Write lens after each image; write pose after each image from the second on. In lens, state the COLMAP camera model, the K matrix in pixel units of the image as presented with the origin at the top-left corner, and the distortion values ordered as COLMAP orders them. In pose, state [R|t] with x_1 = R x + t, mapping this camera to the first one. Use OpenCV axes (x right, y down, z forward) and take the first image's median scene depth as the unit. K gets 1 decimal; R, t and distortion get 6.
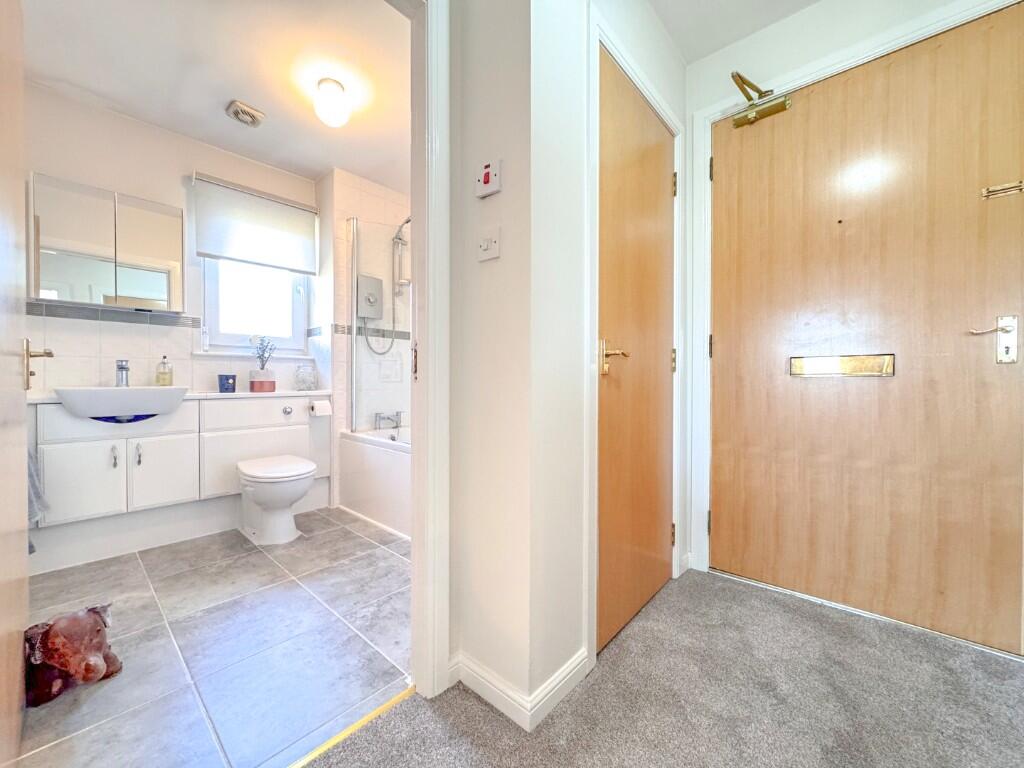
lens RADIAL K [[409.8, 0, 511.3], [0, 409.8, 384.0], [0, 0, 1]] dist [-0.001326, -0.000174]
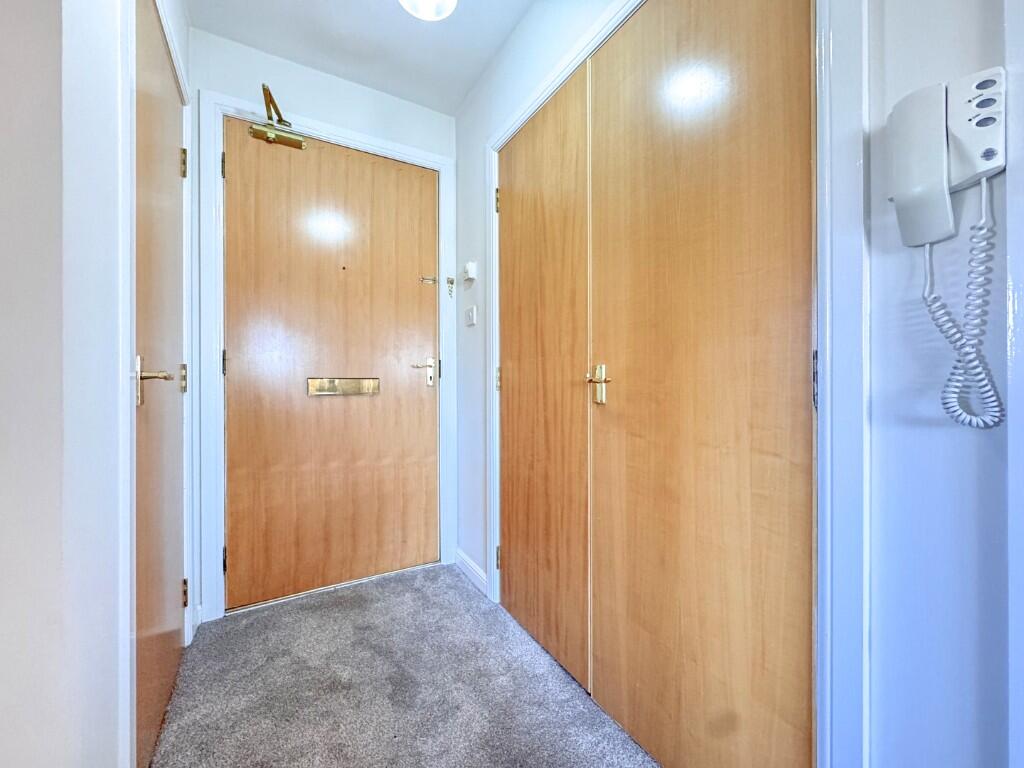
lens RADIAL K [[409.8, 0, 511.3], [0, 409.8, 384.0], [0, 0, 1]] dist [-0.001326, -0.000174]
pose [[0.309208, -0.003772, 0.950987, -0.196790], [0.010656, 0.999943, 0.000501, -0.045127], [-0.950935, 0.009978, 0.309231, 0.147724]]
